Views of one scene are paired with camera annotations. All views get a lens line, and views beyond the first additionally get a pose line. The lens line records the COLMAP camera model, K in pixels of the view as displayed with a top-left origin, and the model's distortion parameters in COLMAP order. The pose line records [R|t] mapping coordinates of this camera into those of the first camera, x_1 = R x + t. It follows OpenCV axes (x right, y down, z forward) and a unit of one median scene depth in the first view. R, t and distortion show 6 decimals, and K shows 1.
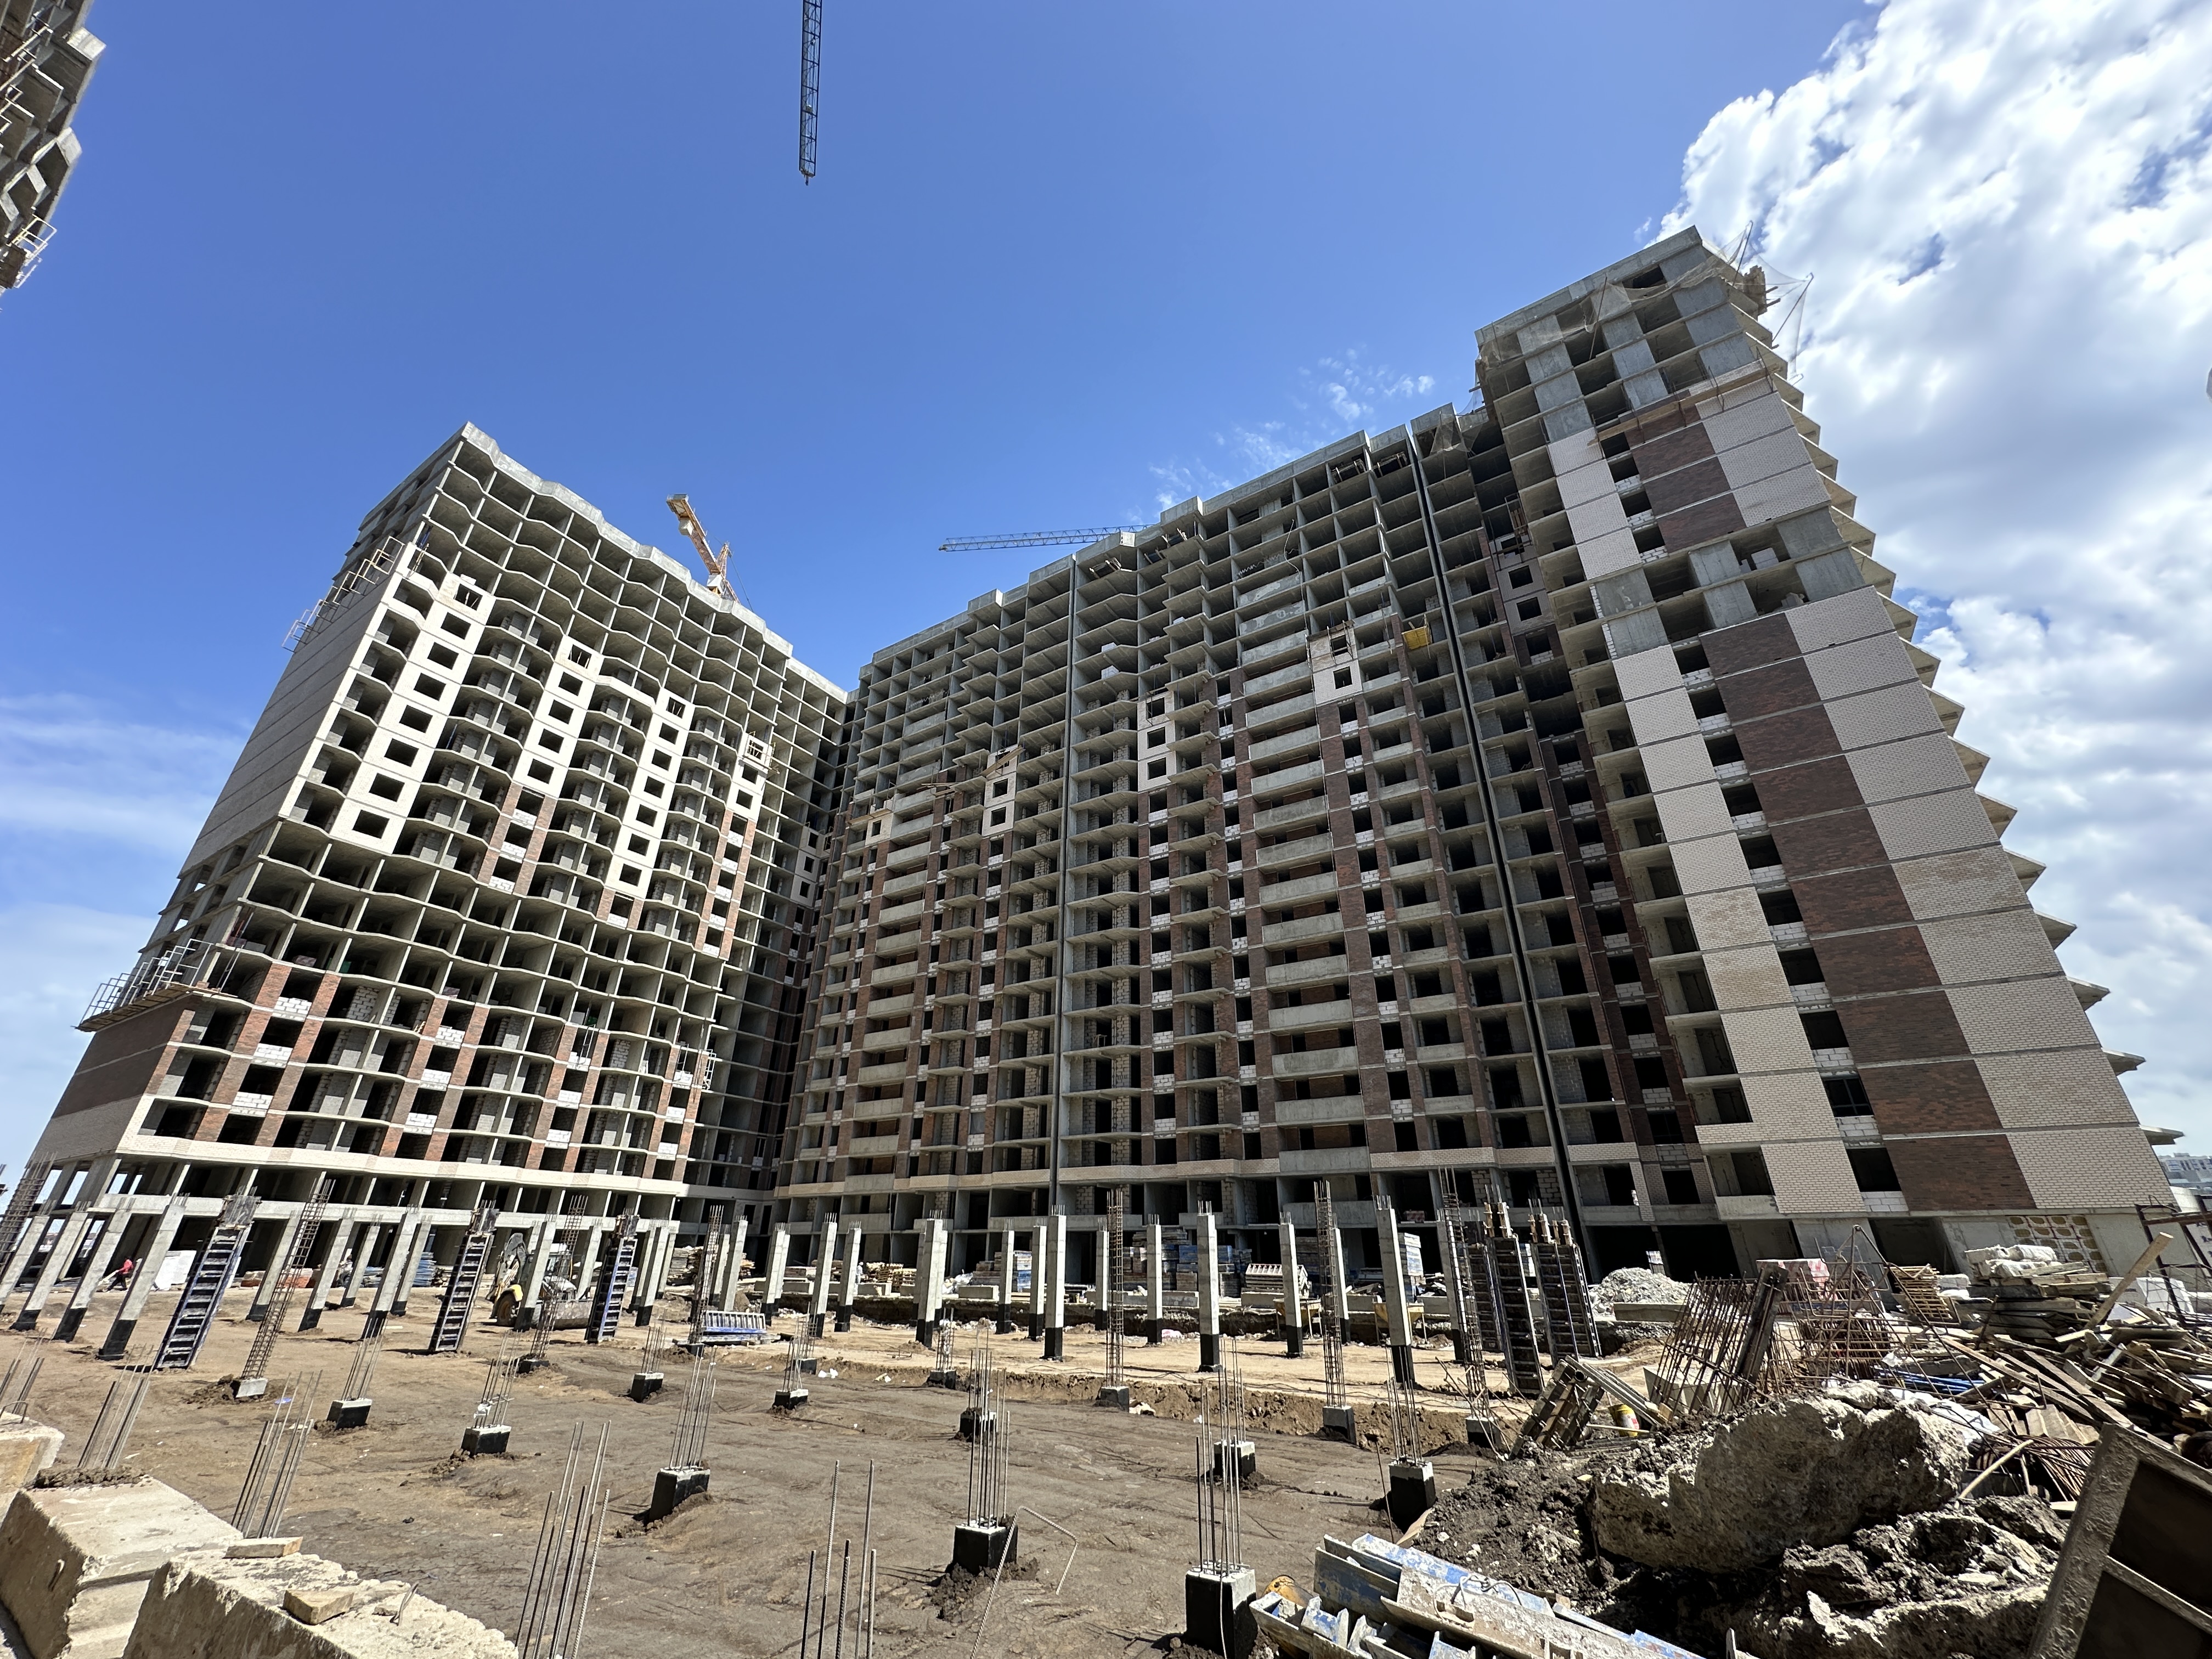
lens RADIAL K [[879.4, 0, 1103.7], [0, 879.4, 827.1], [0, 0, 1]] dist [0.000200, -0.000863]
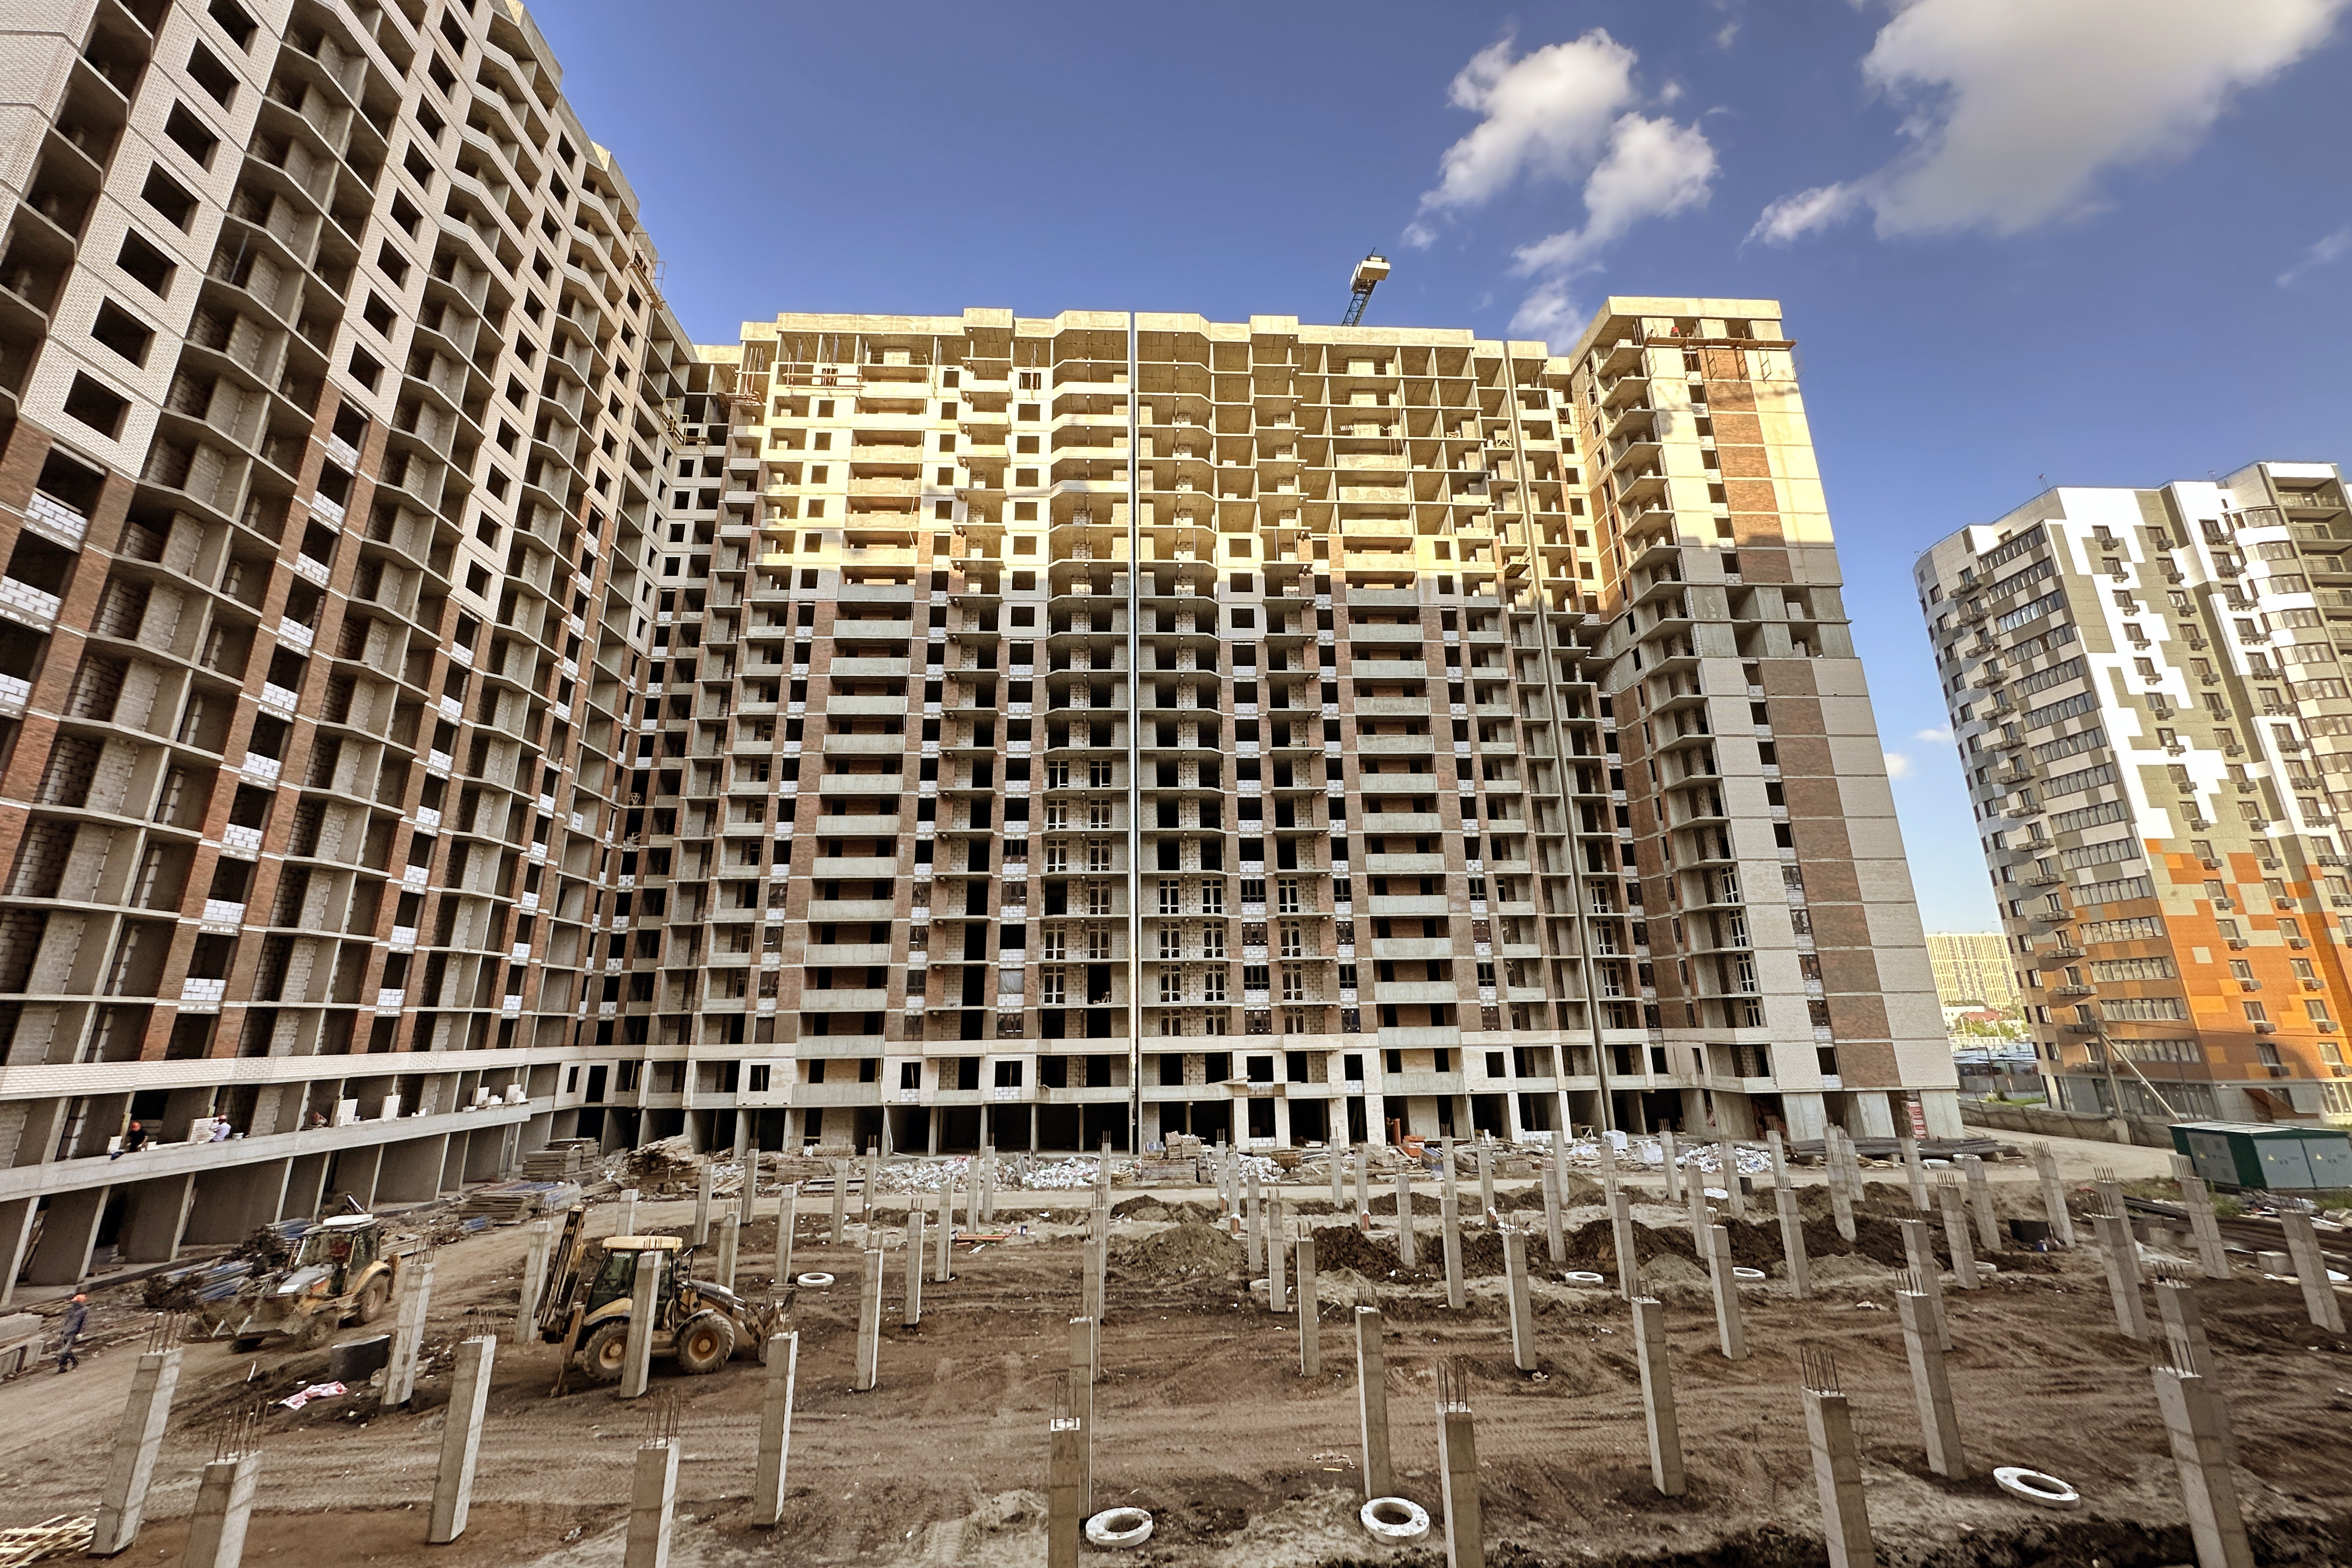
lens RADIAL K [[936.9, 0, 1169.7], [0, 936.9, 764.8], [0, 0, 1]] dist [0.000779, -0.000364]
pose [[0.815298, 0.136334, 0.562763, -0.593023], [-0.237799, 0.964981, 0.110735, -0.008799], [-0.527959, -0.224107, 0.819167, 0.219863]]
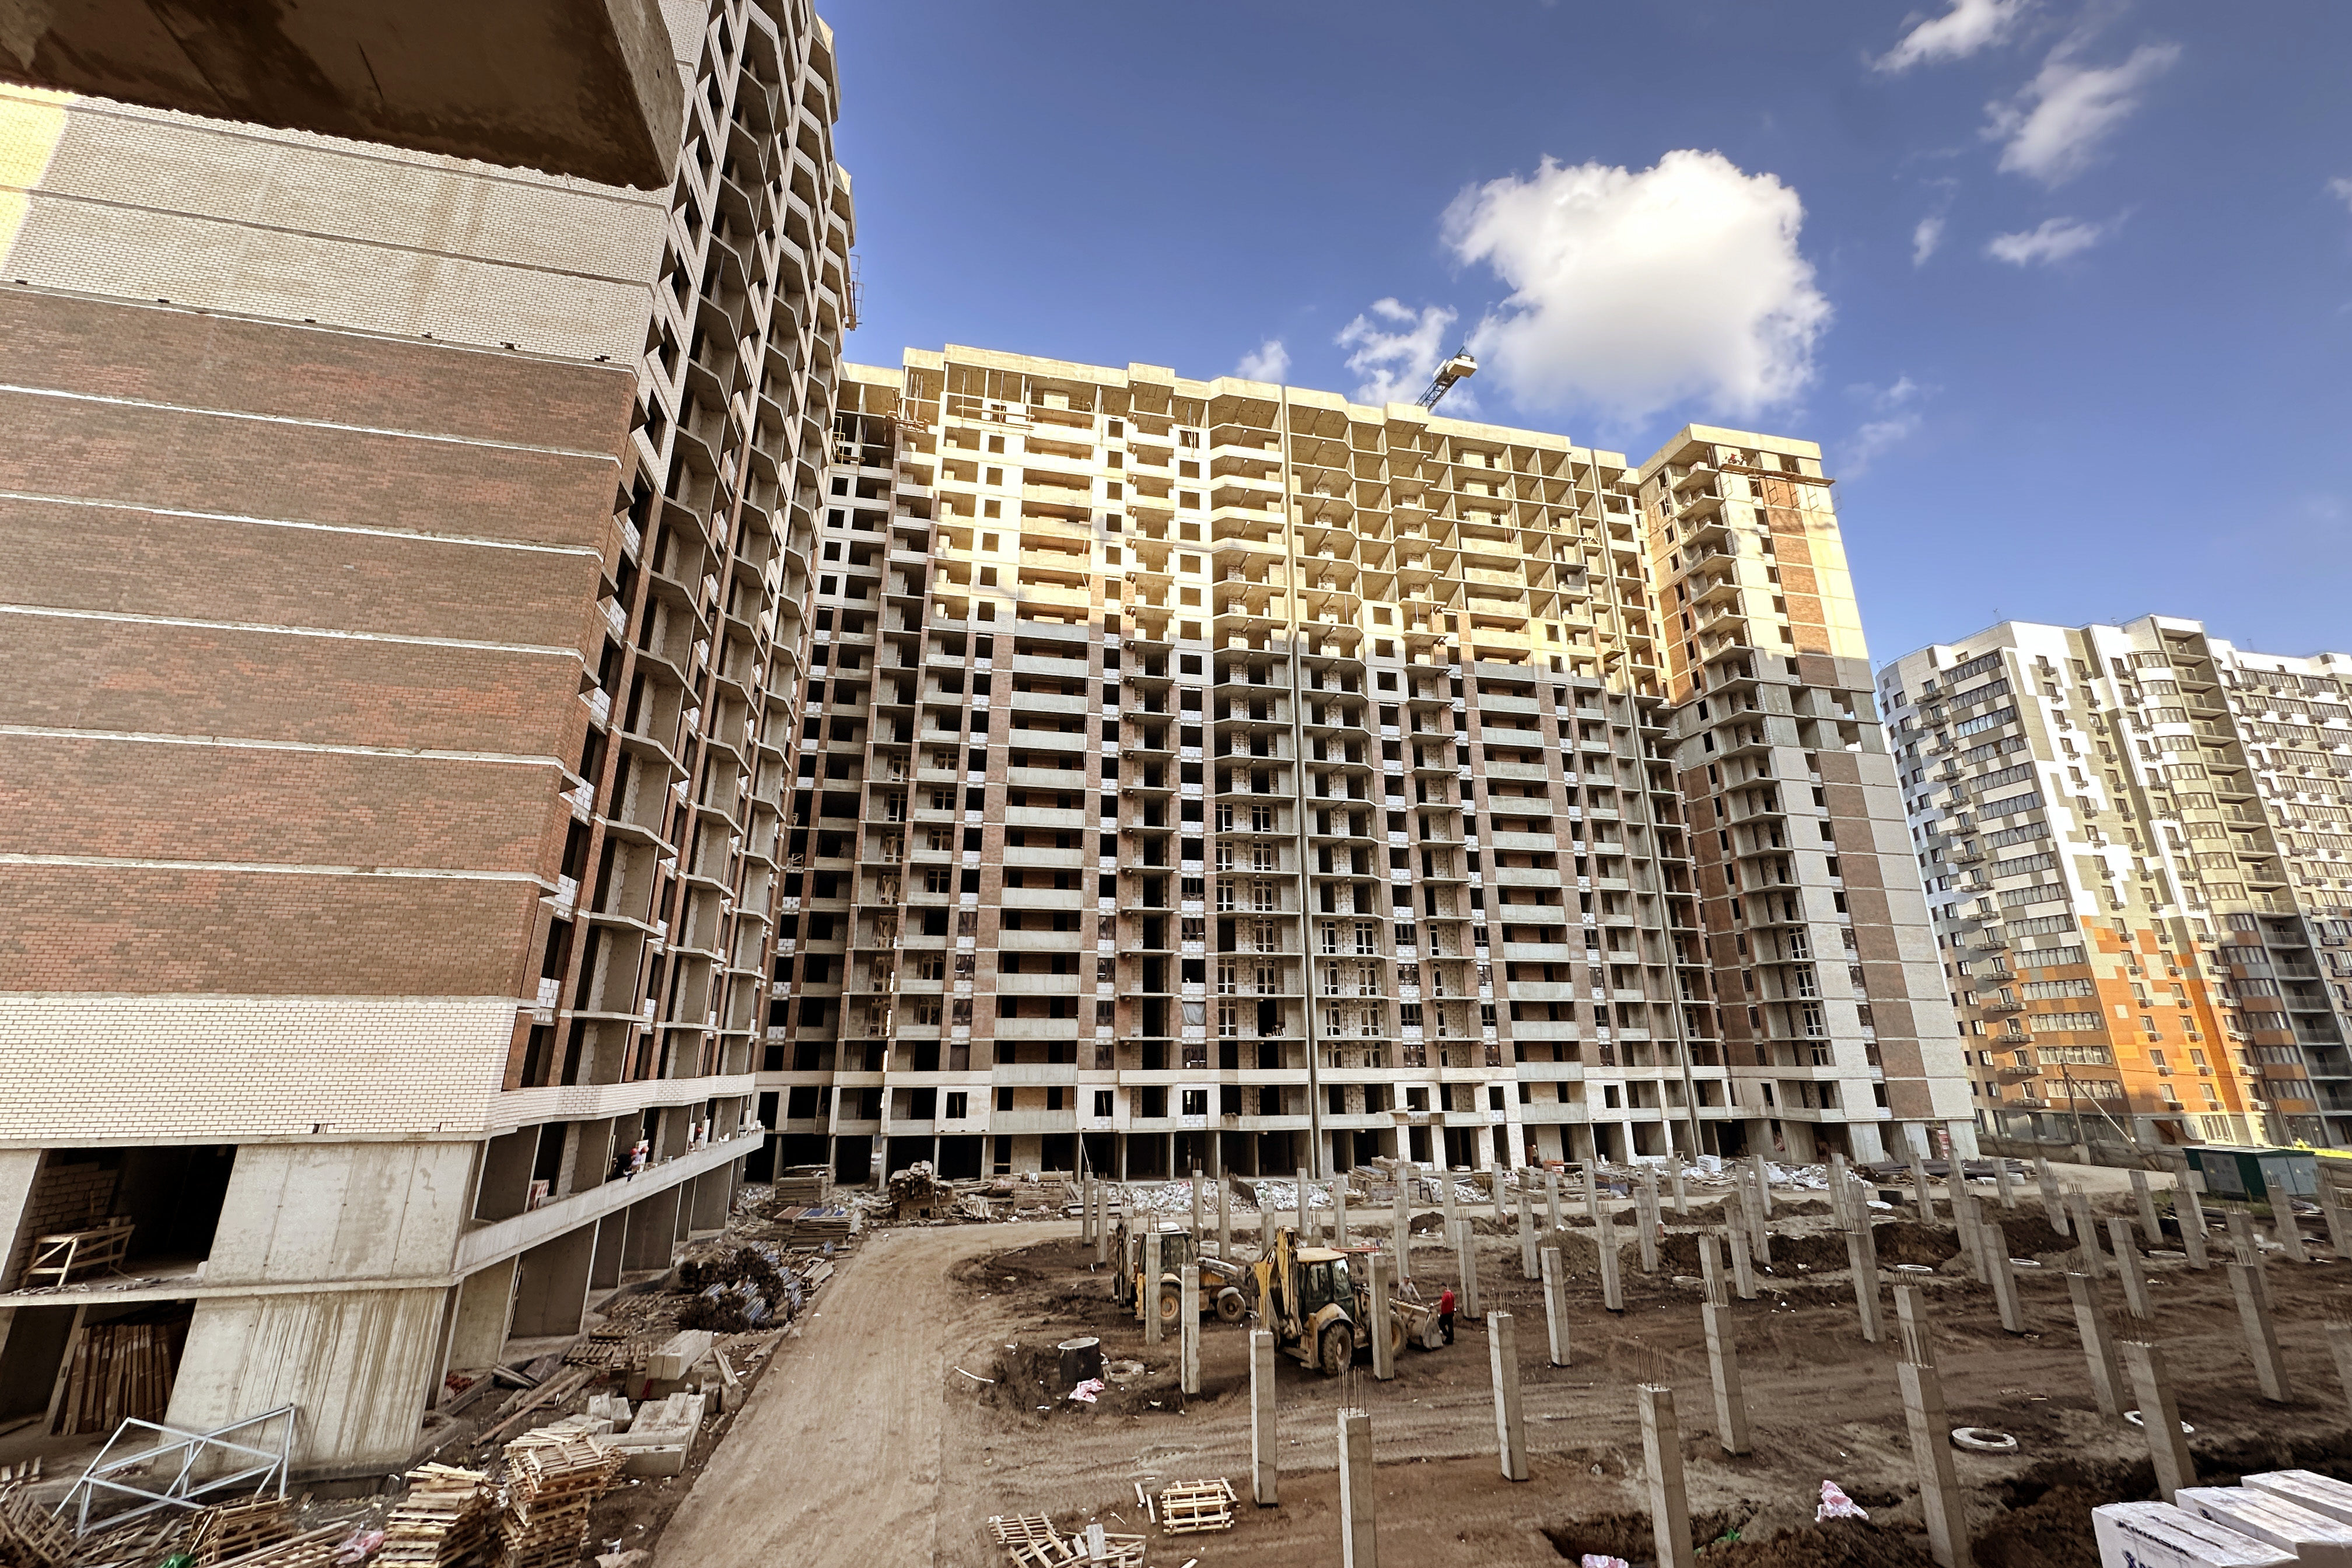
lens RADIAL K [[936.9, 0, 1169.3], [0, 936.9, 782.4], [0, 0, 1]] dist [0.000779, -0.000364]
pose [[0.710498, 0.189275, 0.677767, -0.905484], [-0.304851, 0.950866, 0.054032, 0.068285], [-0.634238, -0.245008, 0.733289, 0.383462]]
